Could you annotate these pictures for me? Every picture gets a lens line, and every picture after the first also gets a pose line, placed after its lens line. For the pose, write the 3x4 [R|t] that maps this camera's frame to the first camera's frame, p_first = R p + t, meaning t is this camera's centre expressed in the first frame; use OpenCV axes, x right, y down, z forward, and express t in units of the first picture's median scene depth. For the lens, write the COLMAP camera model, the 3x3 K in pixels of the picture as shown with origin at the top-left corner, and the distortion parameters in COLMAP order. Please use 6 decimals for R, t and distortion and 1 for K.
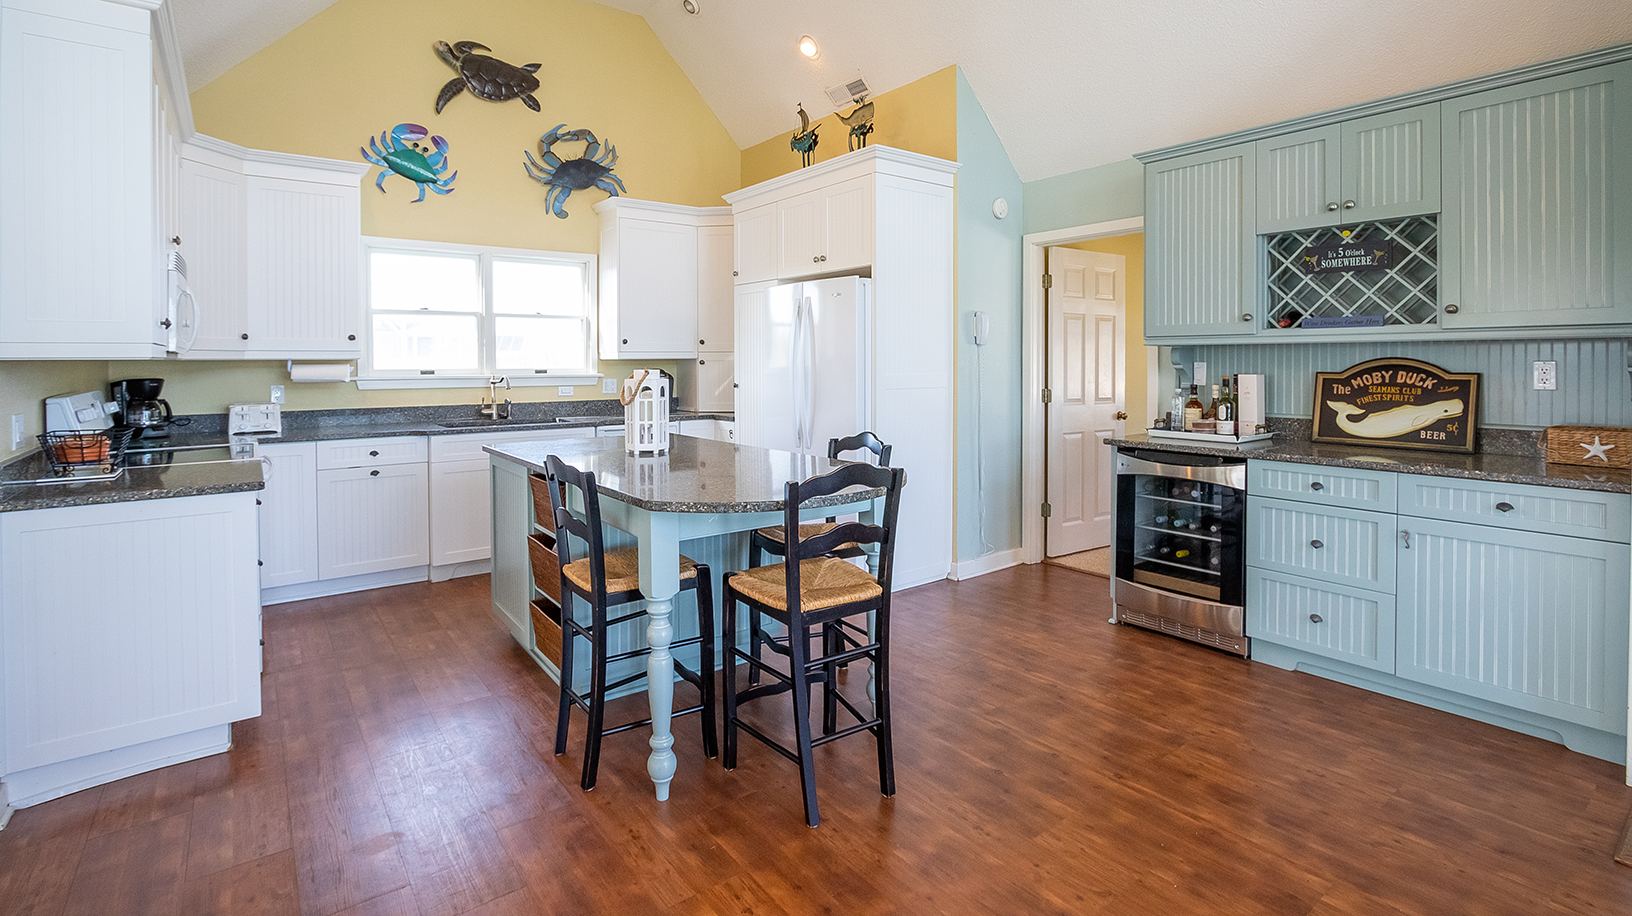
lens RADIAL K [[777.8, 0, 789.6], [0, 777.8, 365.1], [0, 0, 1]] dist [-0.008270, 0.000104]
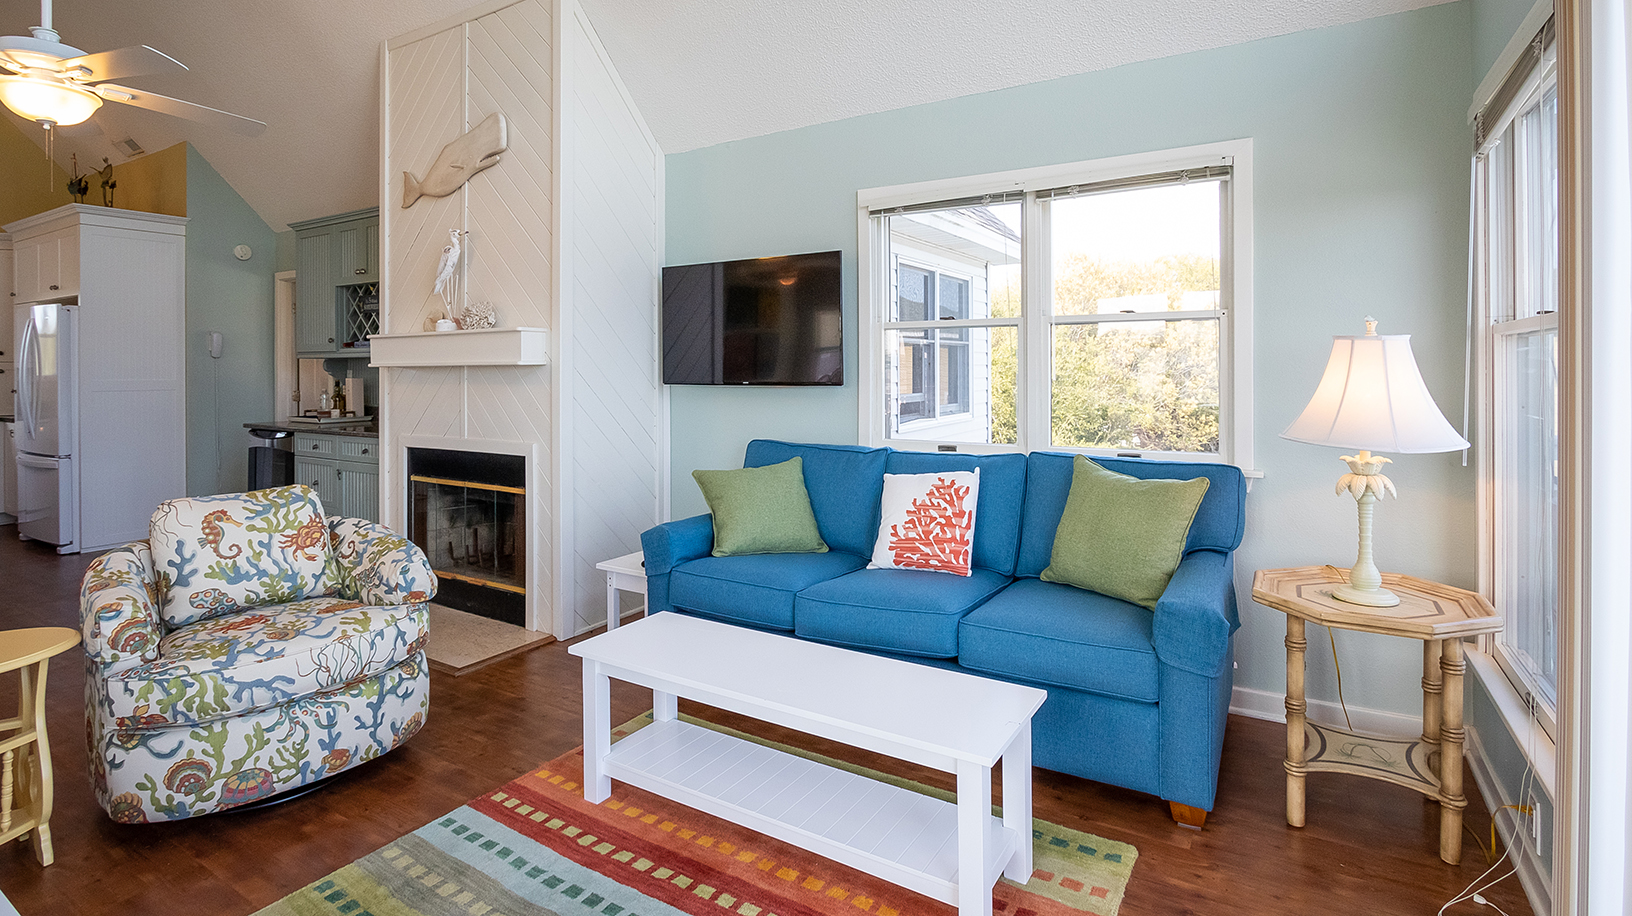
lens RADIAL K [[777.8, 0, 789.6], [0, 777.8, 365.1], [0, 0, 1]] dist [-0.008270, 0.000104]
pose [[0.925739, -0.001013, 0.378163, 0.628021], [0.004067, 0.999965, -0.007278, 0.001119], [-0.378142, 0.008276, 0.925710, -0.552426]]
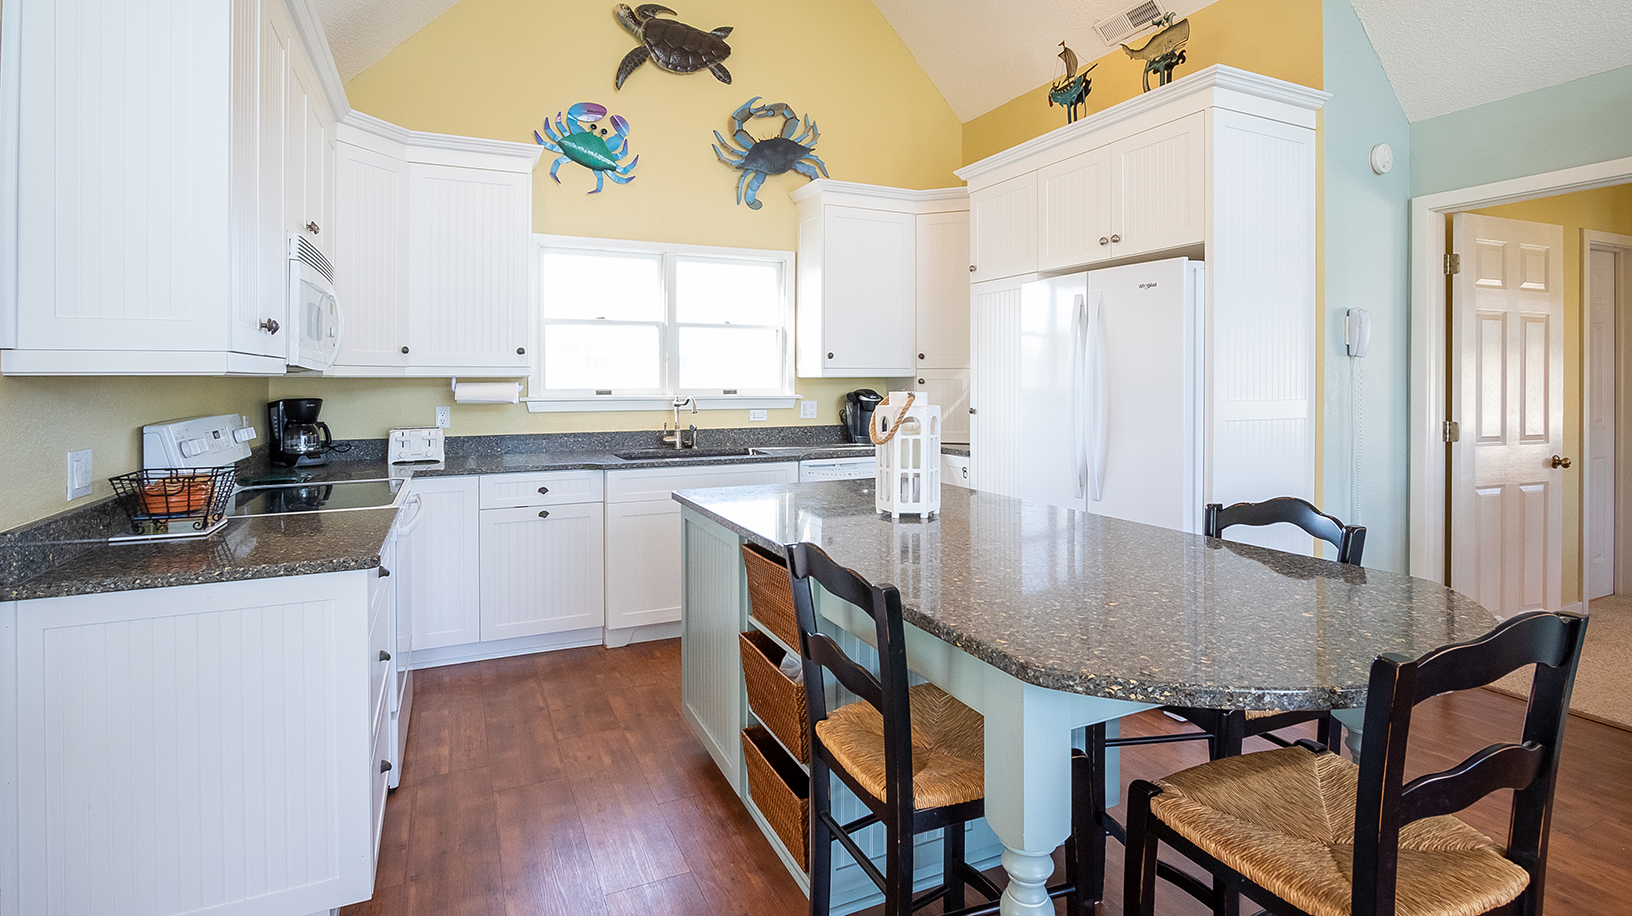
lens RADIAL K [[777.8, 0, 789.6], [0, 777.8, 365.1], [0, 0, 1]] dist [-0.008270, 0.000104]
pose [[0.979985, -0.001661, -0.199062, -0.106974], [-0.003290, 0.999693, -0.024538, -0.000394], [0.199042, 0.024702, 0.979680, 0.225763]]
